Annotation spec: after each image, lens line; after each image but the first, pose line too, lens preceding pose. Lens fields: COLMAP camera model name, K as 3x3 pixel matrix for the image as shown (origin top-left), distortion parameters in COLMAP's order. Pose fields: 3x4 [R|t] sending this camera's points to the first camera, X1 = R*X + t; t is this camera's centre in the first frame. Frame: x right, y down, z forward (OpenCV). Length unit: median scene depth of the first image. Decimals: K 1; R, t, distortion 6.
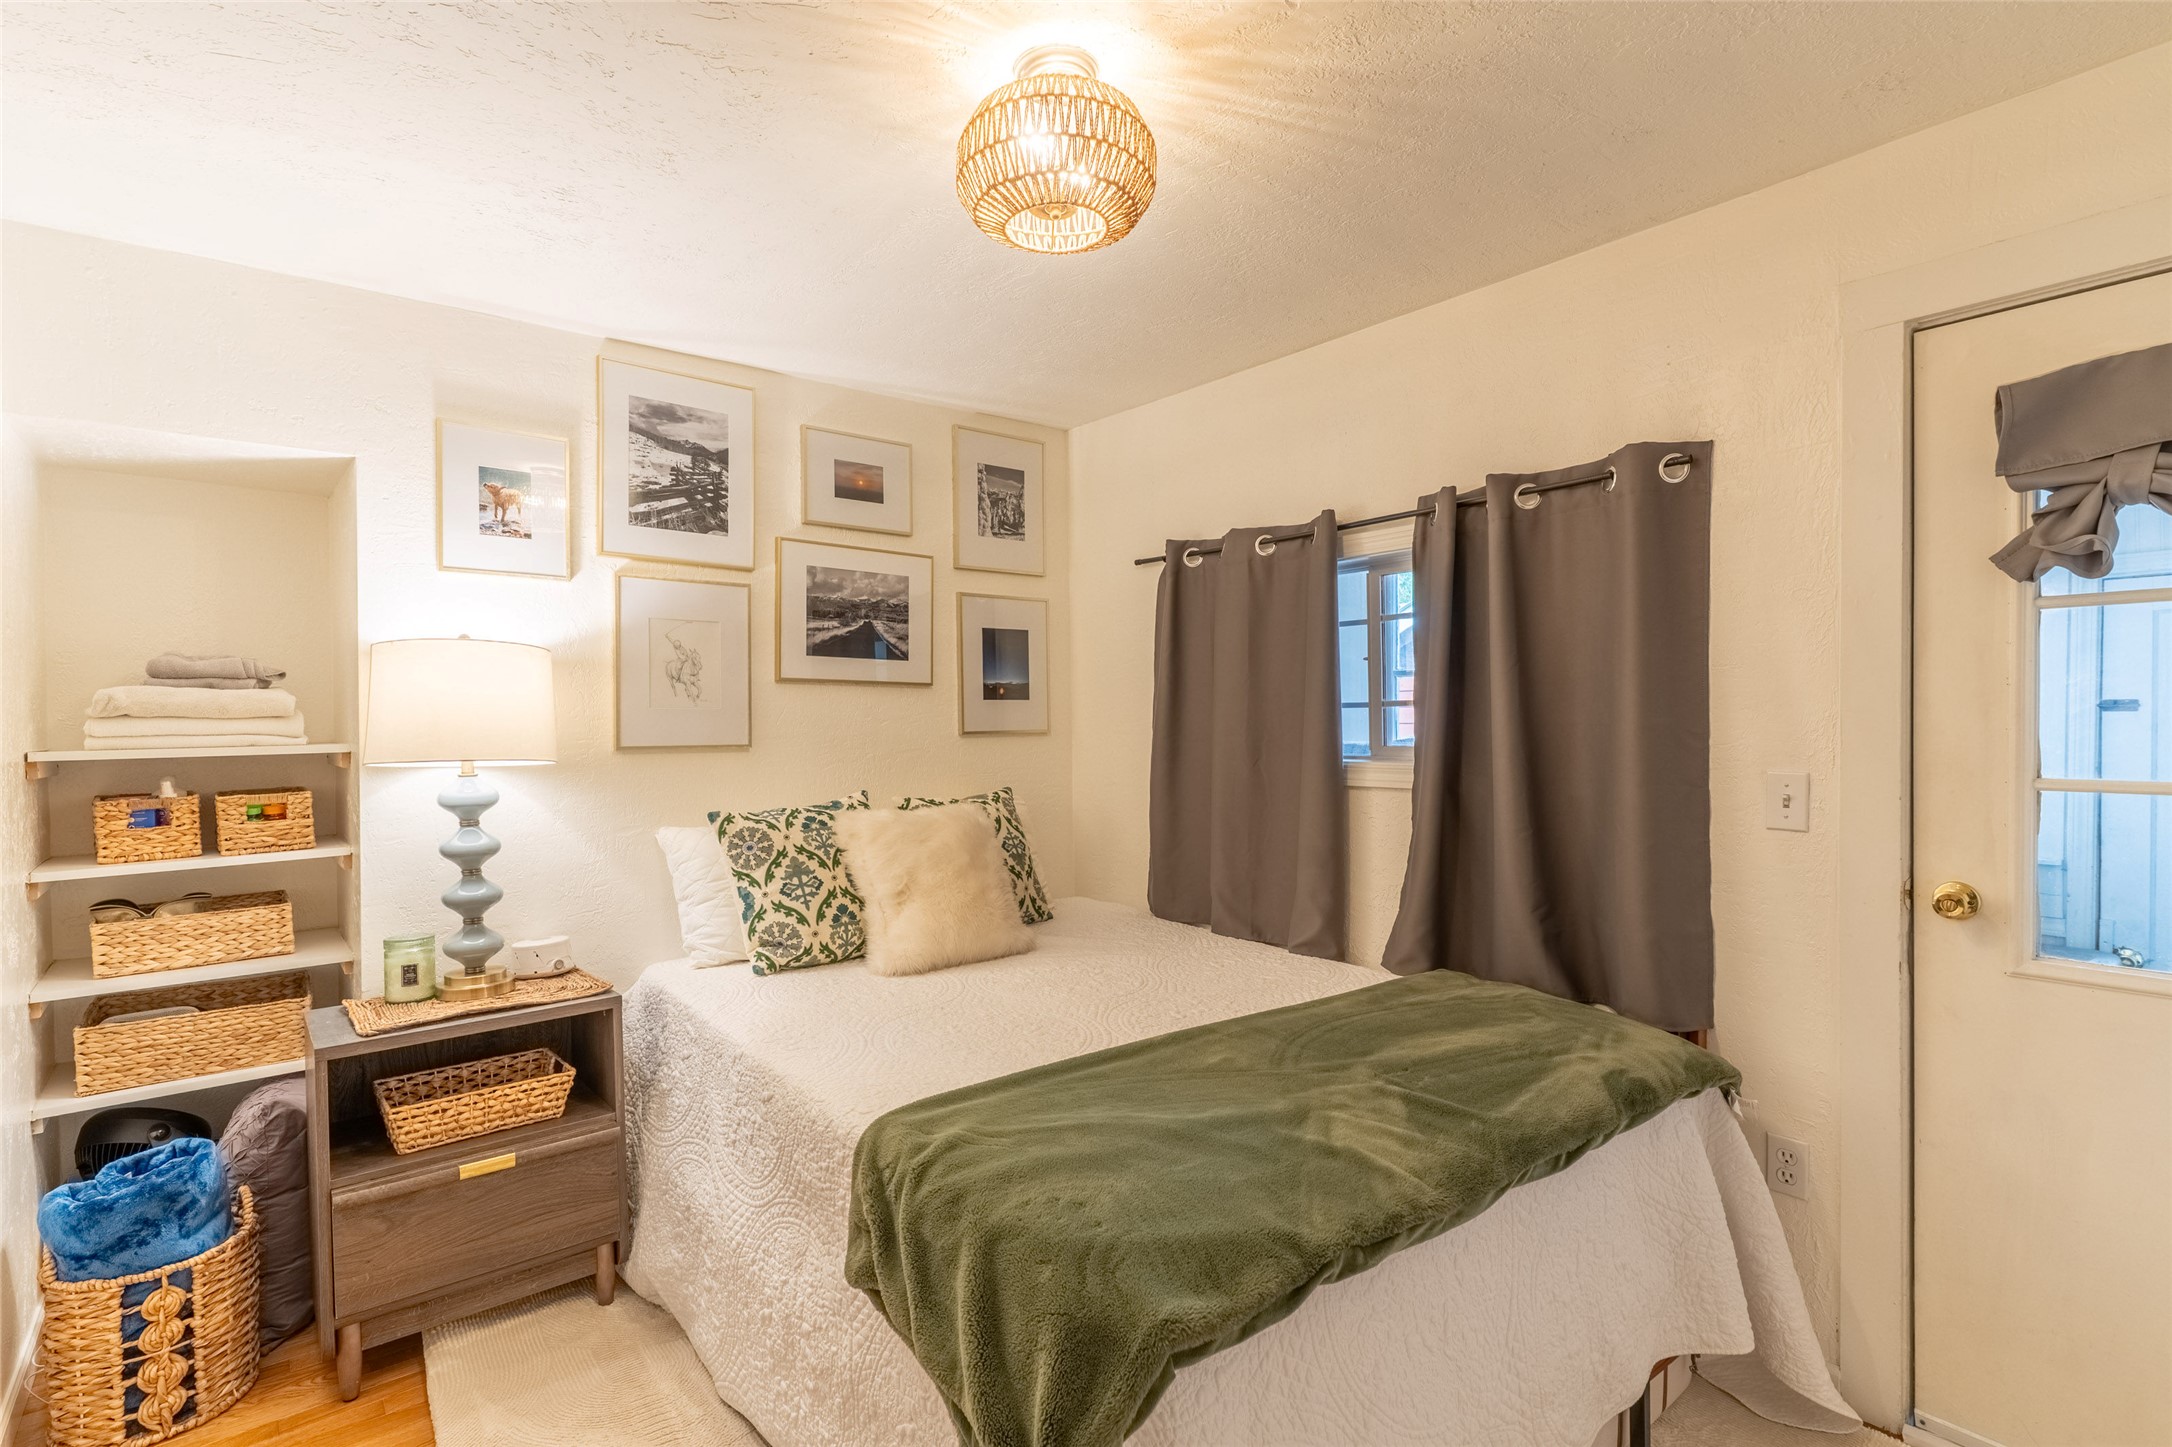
lens RADIAL K [[1022.1, 0, 1088.8], [0, 1022.1, 753.9], [0, 0, 1]] dist [0.001952, 0.000431]
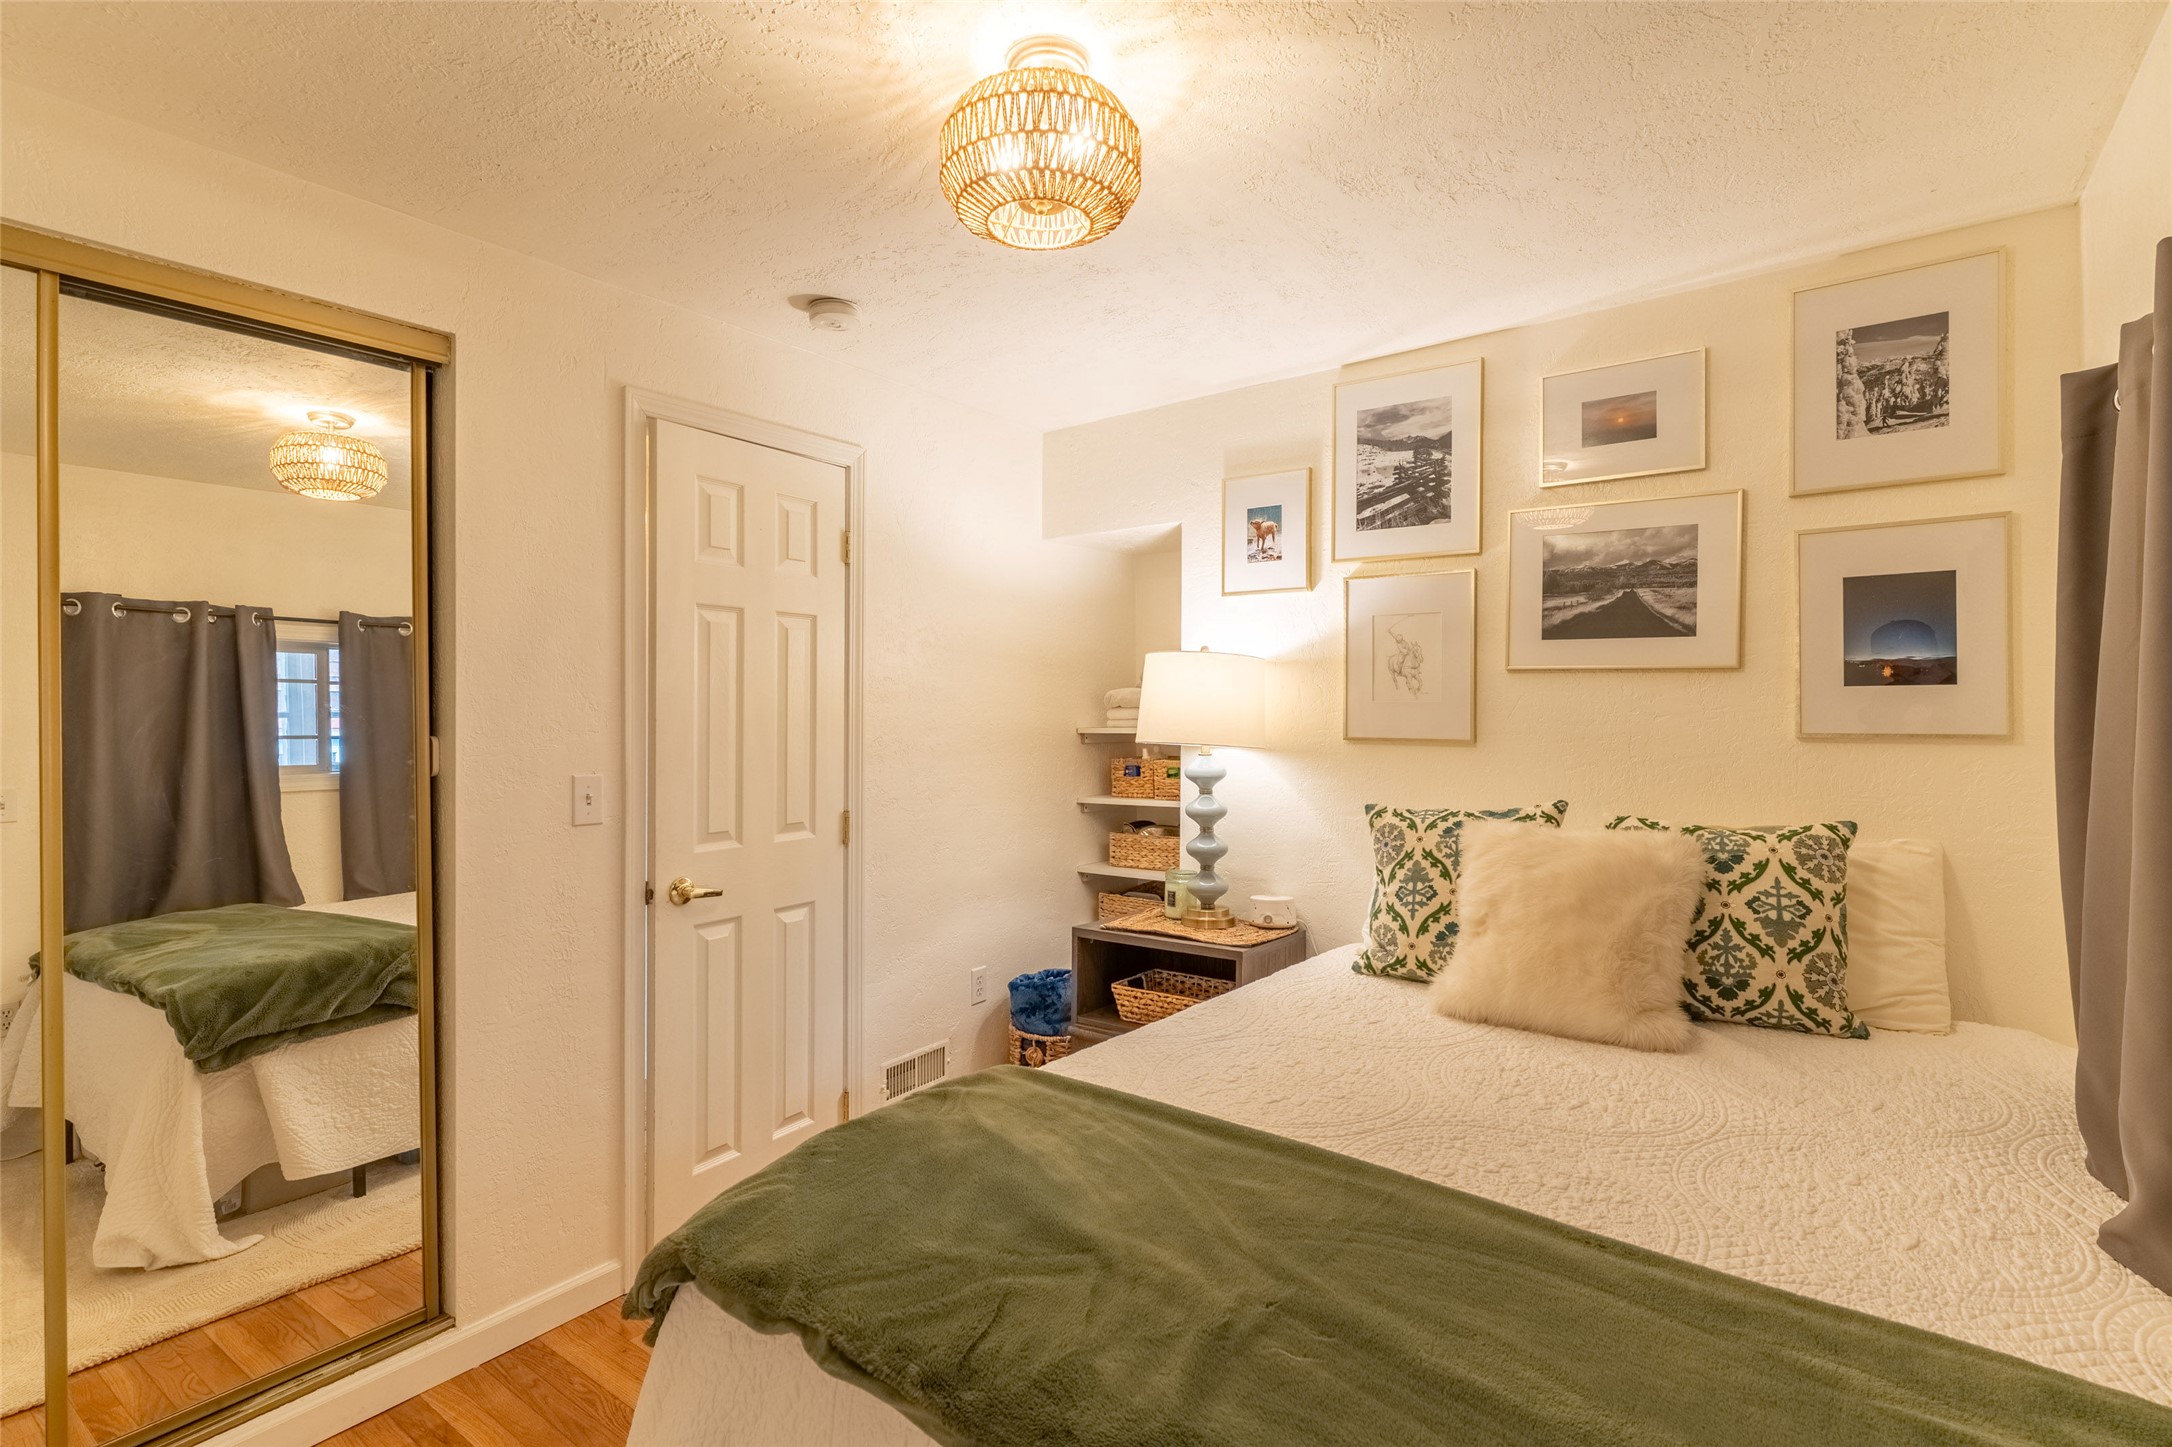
lens RADIAL K [[1025.9, 0, 1079.1], [0, 1025.9, 724.5], [0, 0, 1]] dist [0.003250, 0.000372]
pose [[0.251340, 0.022541, -0.967636, 0.513123], [-0.035702, 0.999264, 0.014004, -0.024521], [0.967240, 0.031027, 0.251960, 0.438356]]
